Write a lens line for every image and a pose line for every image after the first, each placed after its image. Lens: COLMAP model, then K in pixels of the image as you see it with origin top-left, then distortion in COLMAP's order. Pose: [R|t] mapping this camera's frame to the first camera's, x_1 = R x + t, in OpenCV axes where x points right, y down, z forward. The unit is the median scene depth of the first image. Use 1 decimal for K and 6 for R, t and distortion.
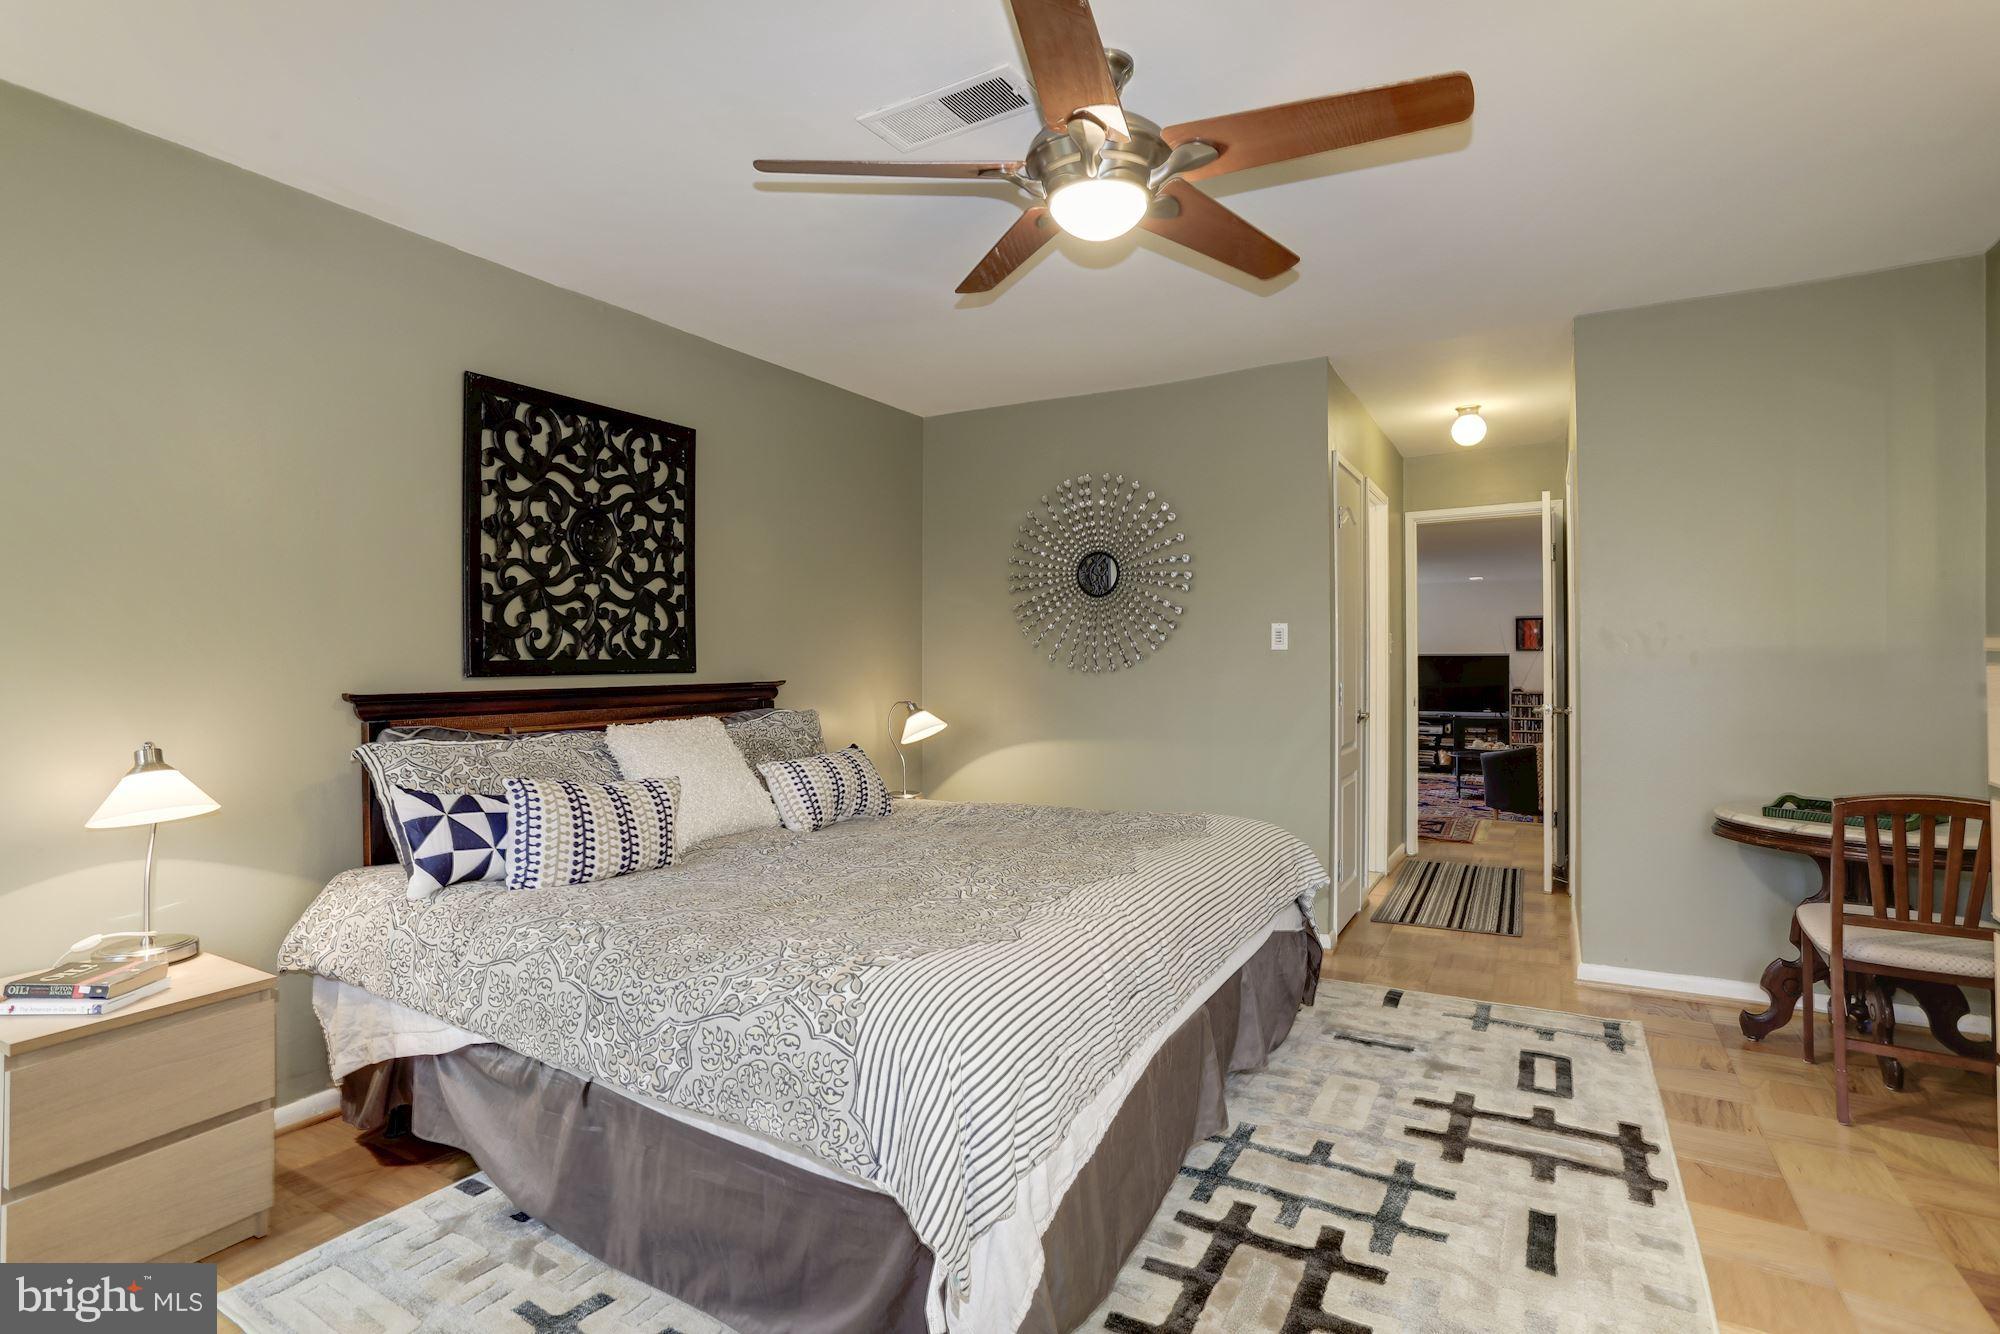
lens RADIAL K [[978.4, 0, 990.6], [0, 978.4, 655.2], [0, 0, 1]] dist [-0.064364, 0.032804]
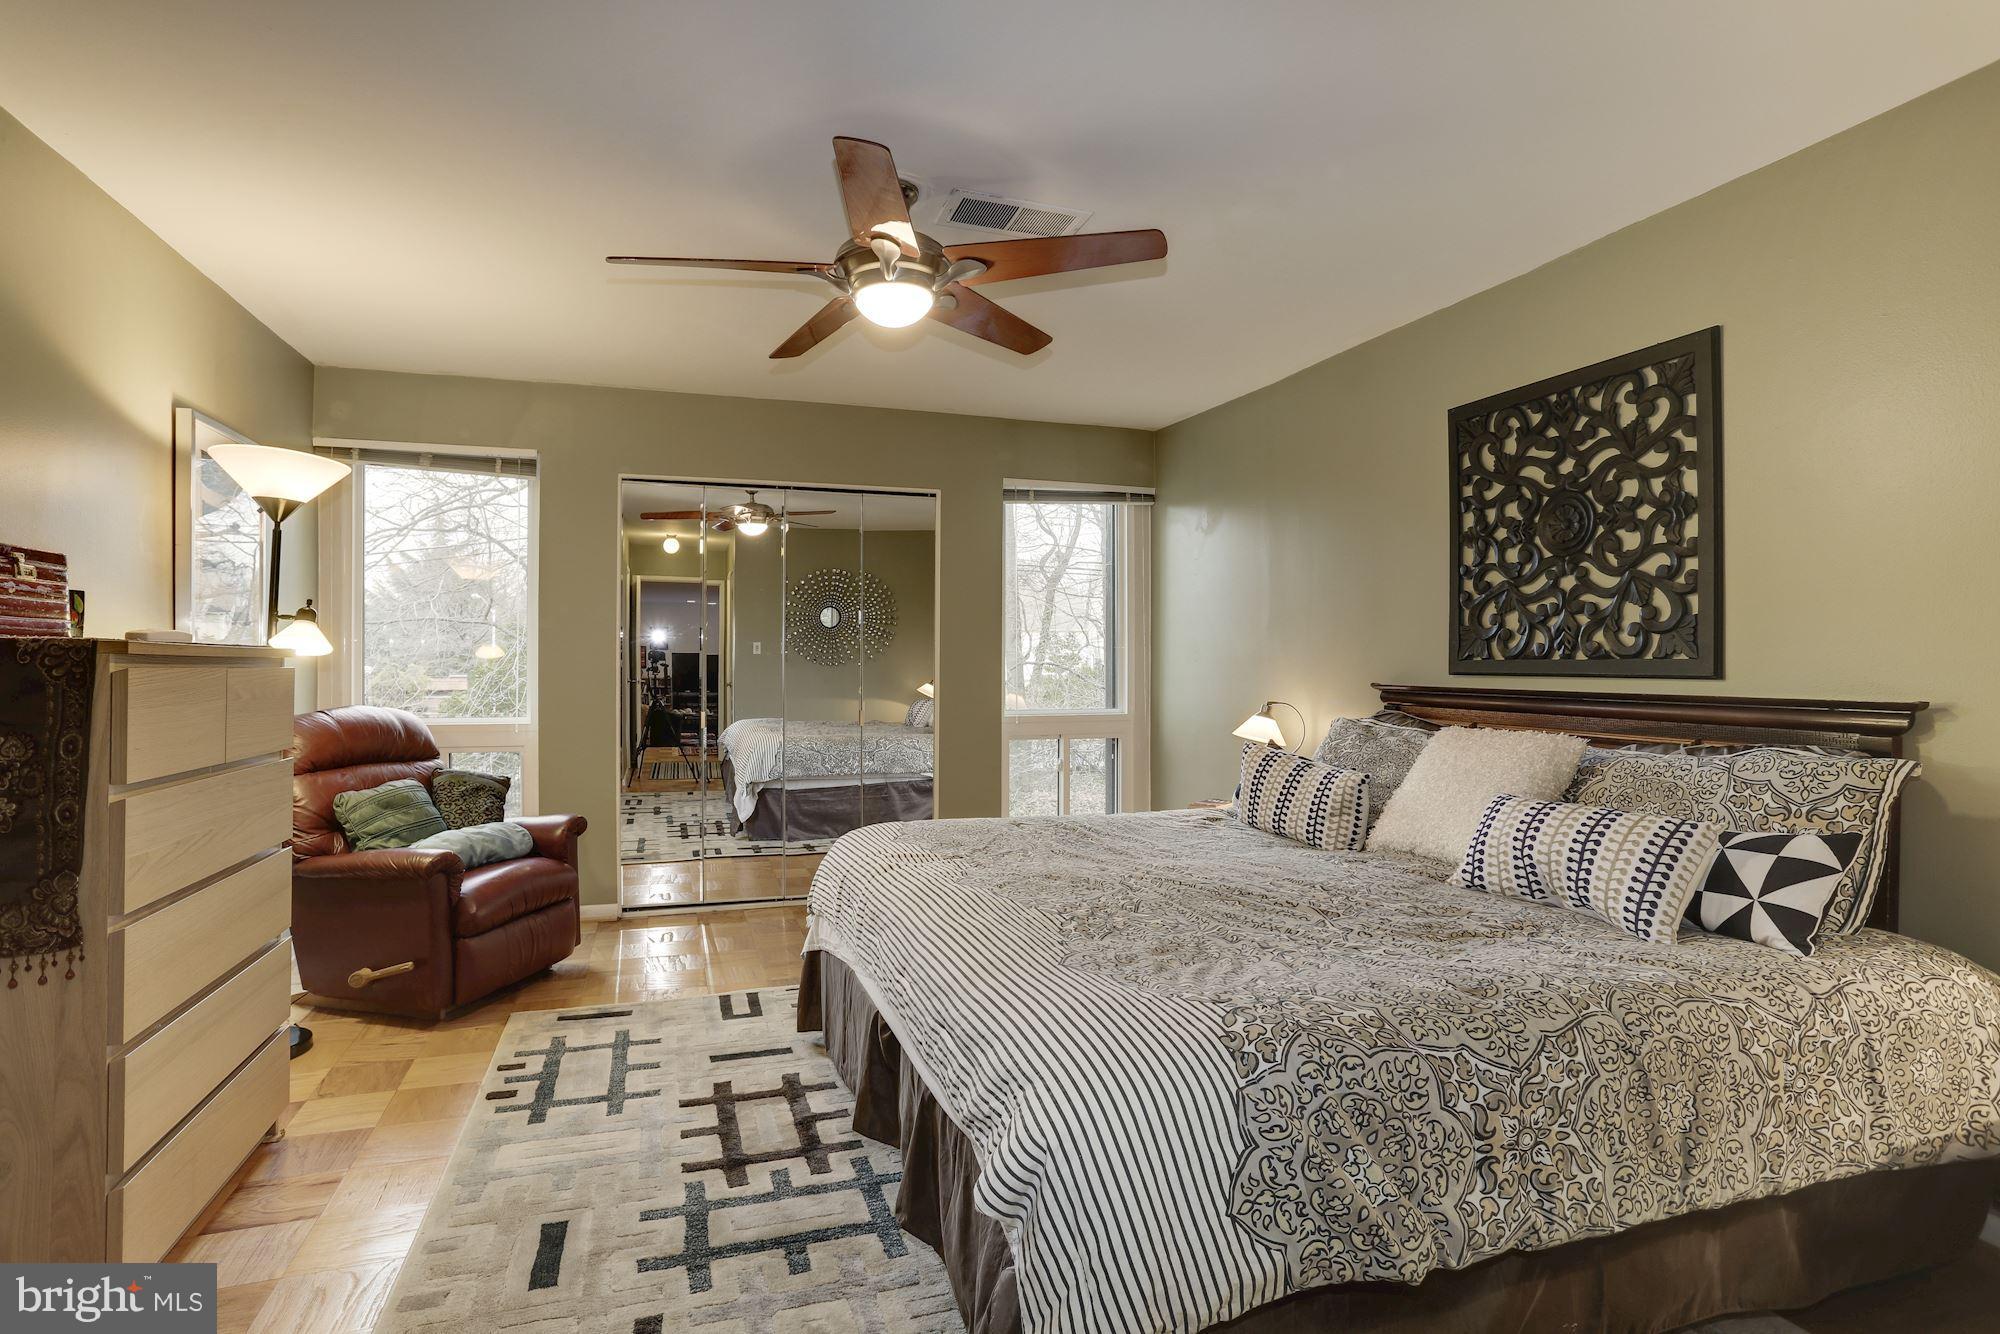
lens RADIAL K [[978.4, 0, 990.6], [0, 978.4, 655.2], [0, 0, 1]] dist [-0.064364, 0.032804]
pose [[-0.649362, -0.000544, -0.760479, 0.596424], [0.003870, 0.999984, -0.004020, 0.001228], [0.760470, -0.005553, -0.649350, 1.152952]]
